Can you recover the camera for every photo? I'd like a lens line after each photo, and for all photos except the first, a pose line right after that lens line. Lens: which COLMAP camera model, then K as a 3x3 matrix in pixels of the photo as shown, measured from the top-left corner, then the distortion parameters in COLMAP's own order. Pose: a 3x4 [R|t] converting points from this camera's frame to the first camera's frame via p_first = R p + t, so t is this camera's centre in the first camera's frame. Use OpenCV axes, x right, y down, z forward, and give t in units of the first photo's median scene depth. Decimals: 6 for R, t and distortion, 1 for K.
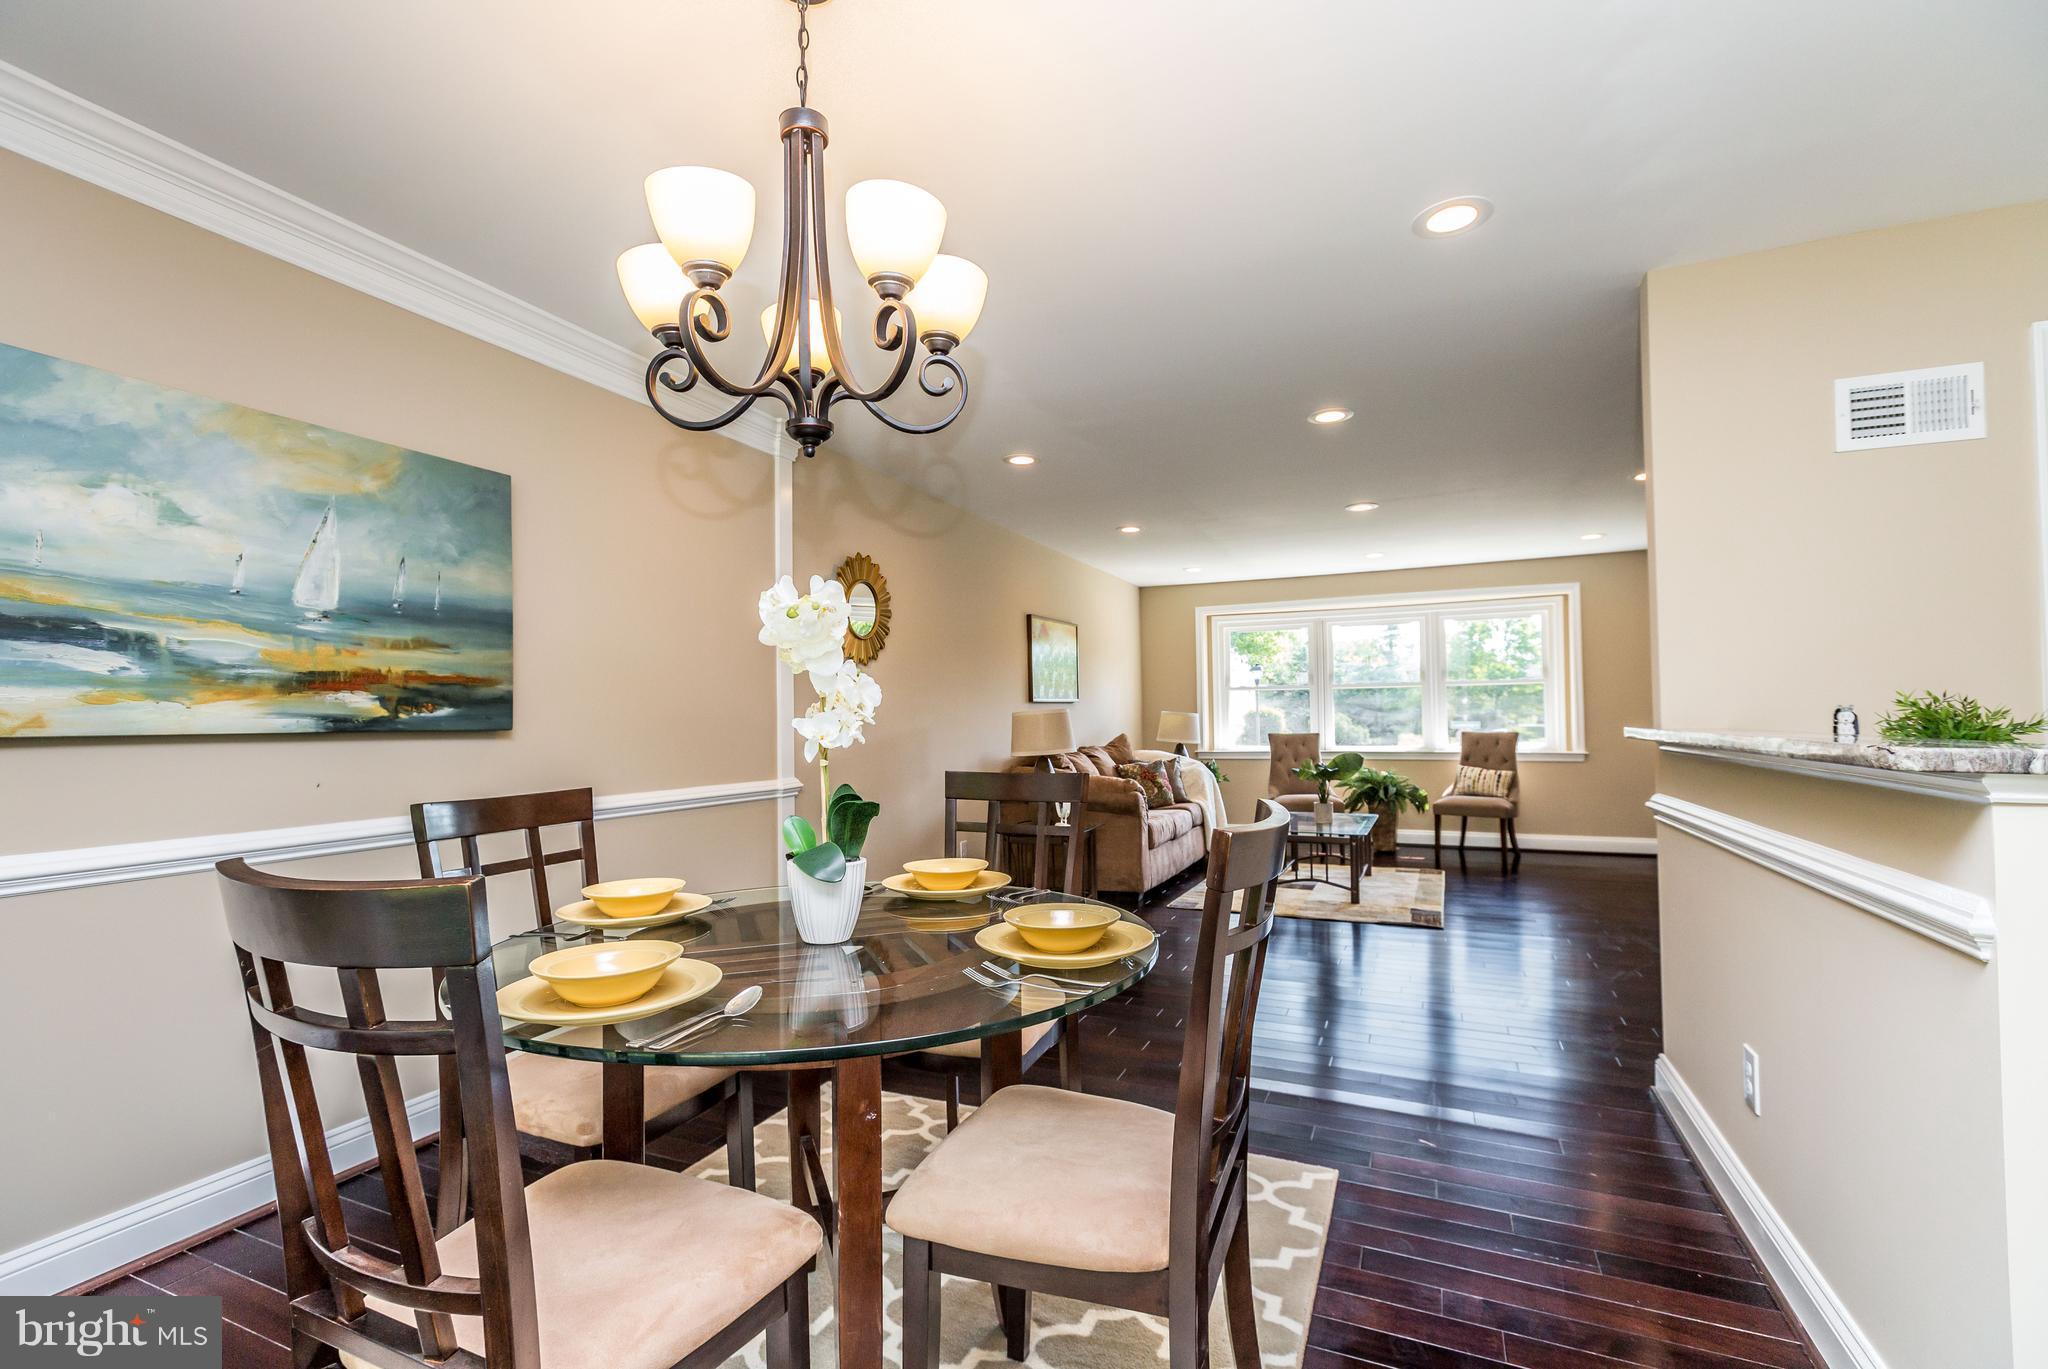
lens RADIAL K [[916.4, 0, 1004.3], [0, 916.4, 711.8], [0, 0, 1]] dist [0.000265, 0.000224]
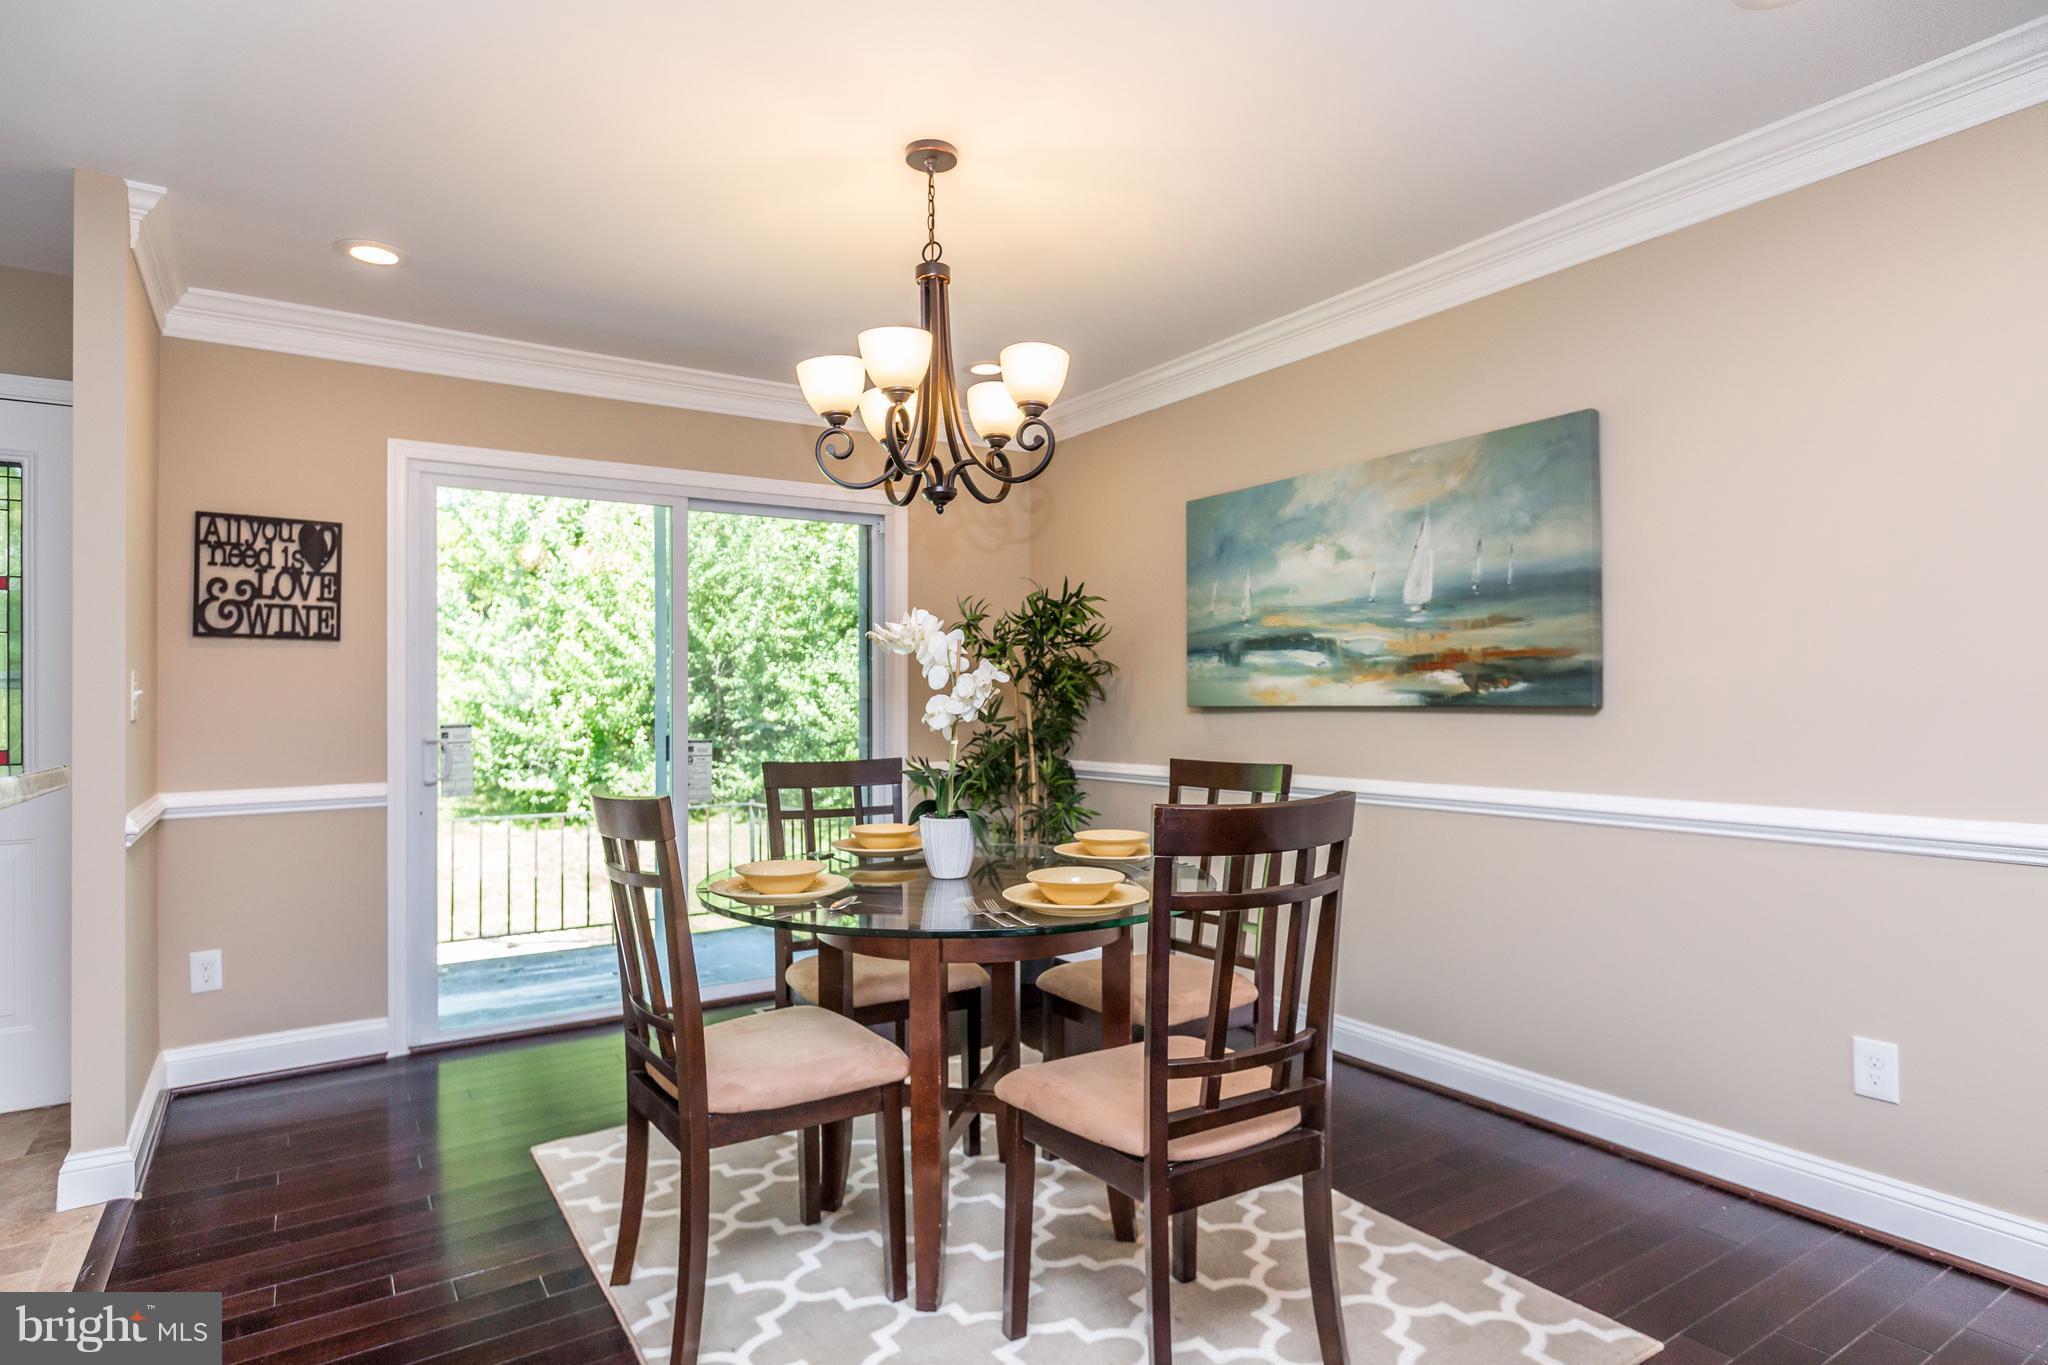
lens RADIAL K [[1100.6, 0, 1035.8], [0, 1100.6, 693.3], [0, 0, 1]] dist [-0.000006, -0.000638]
pose [[-0.517927, 0.004550, -0.855412, 0.686418], [0.017393, 0.999835, -0.005212, 0.004428], [0.855248, -0.017578, -0.517921, 1.222427]]
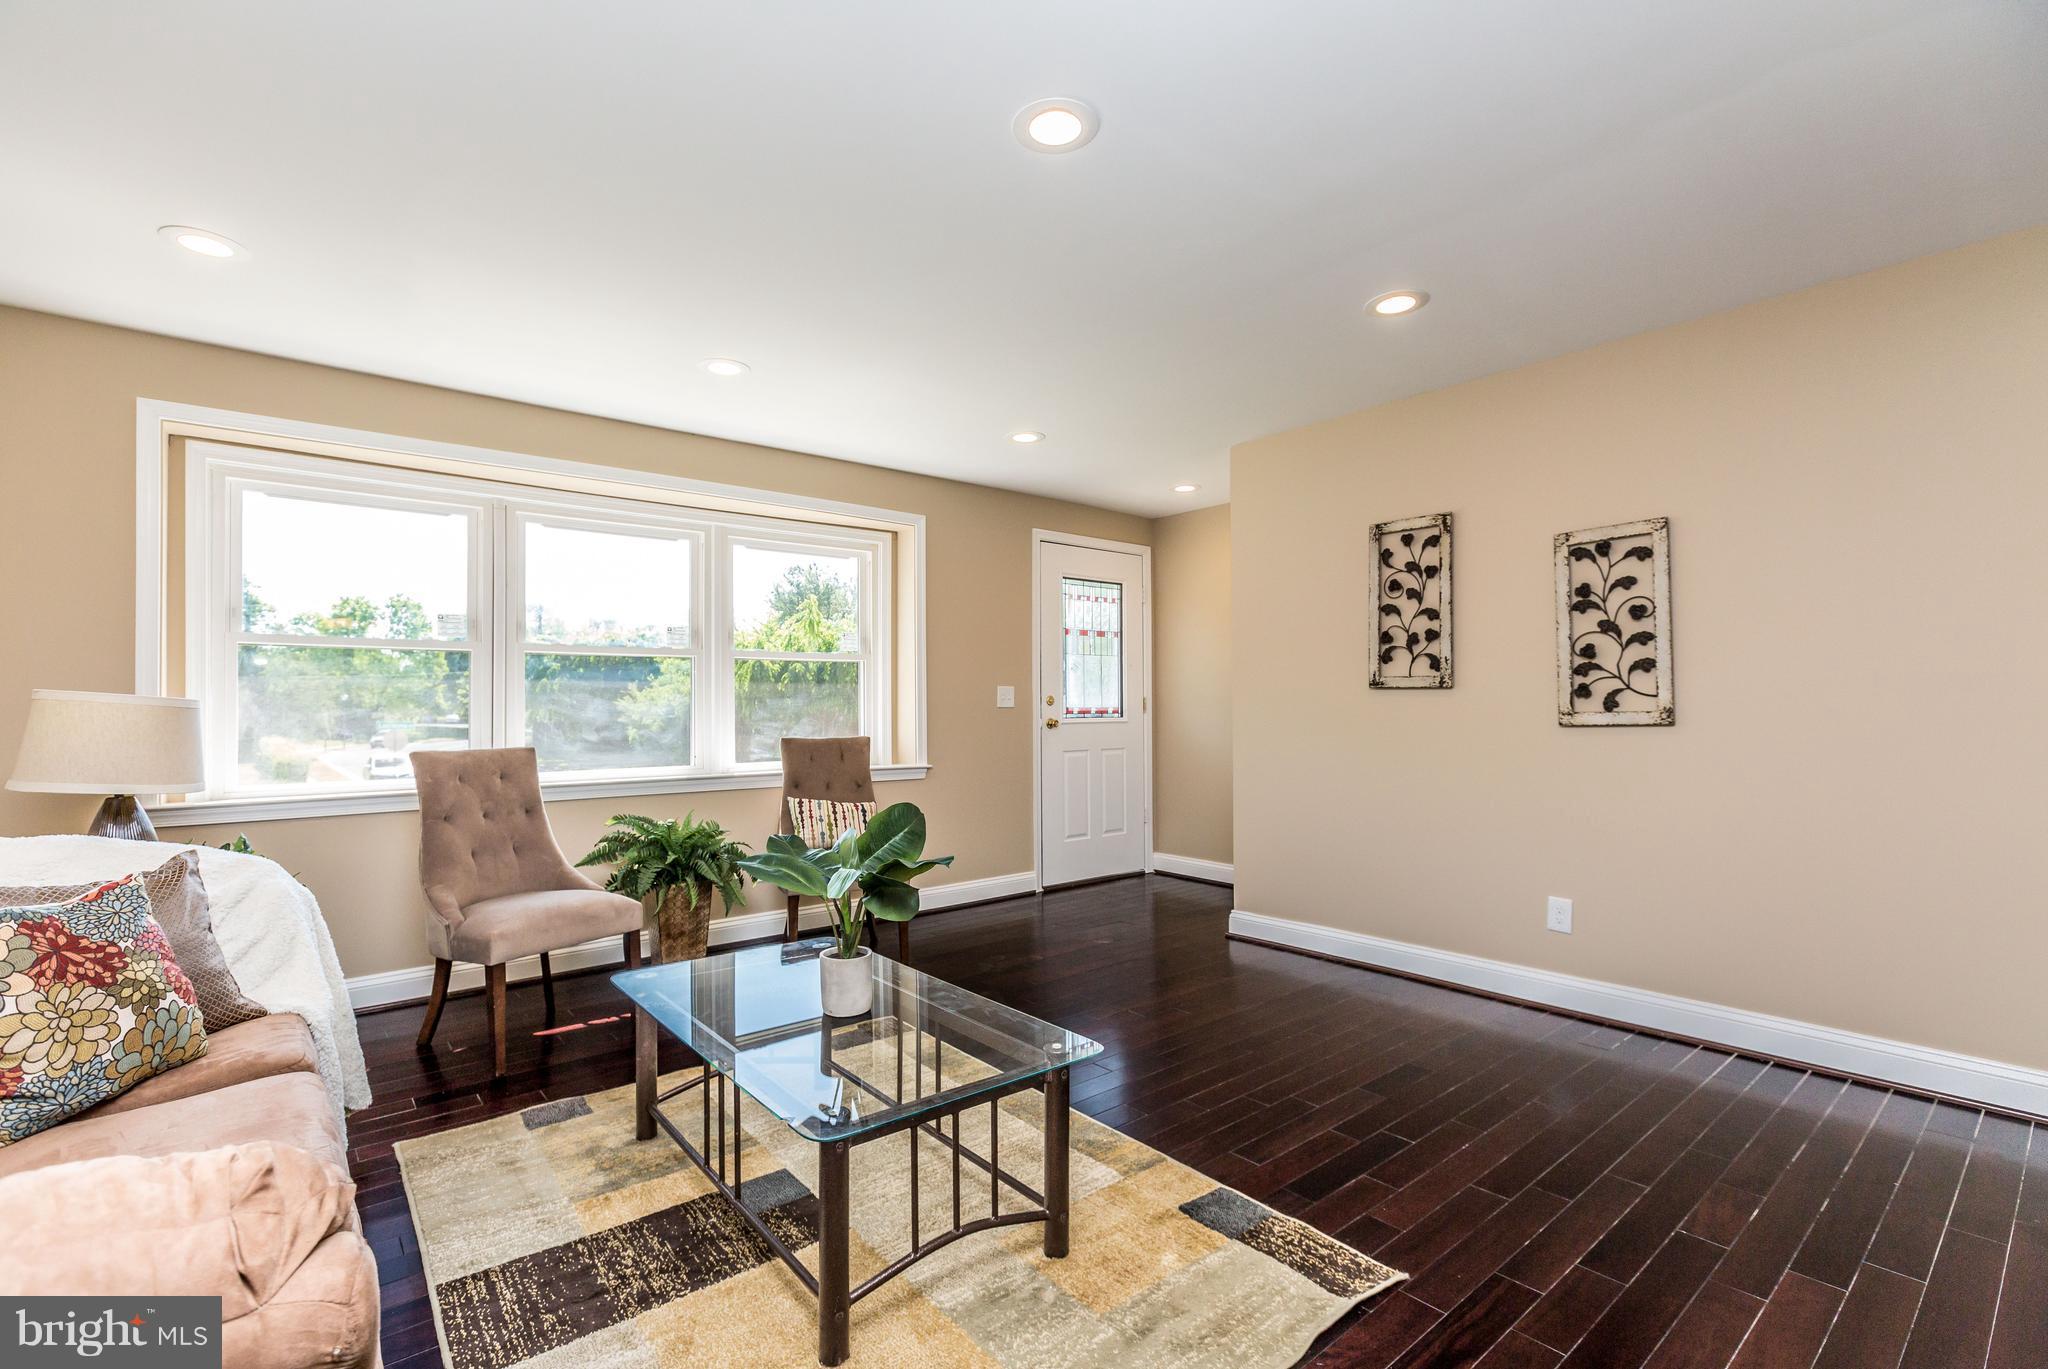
lens RADIAL K [[916.4, 0, 1032.5], [0, 916.4, 698.1], [0, 0, 1]] dist [0.000265, 0.000224]
pose [[0.432499, 0.018305, 0.901449, 0.152086], [-0.006097, 0.999830, -0.017378, 0.018316], [-0.901614, 0.002020, 0.432537, 1.923565]]
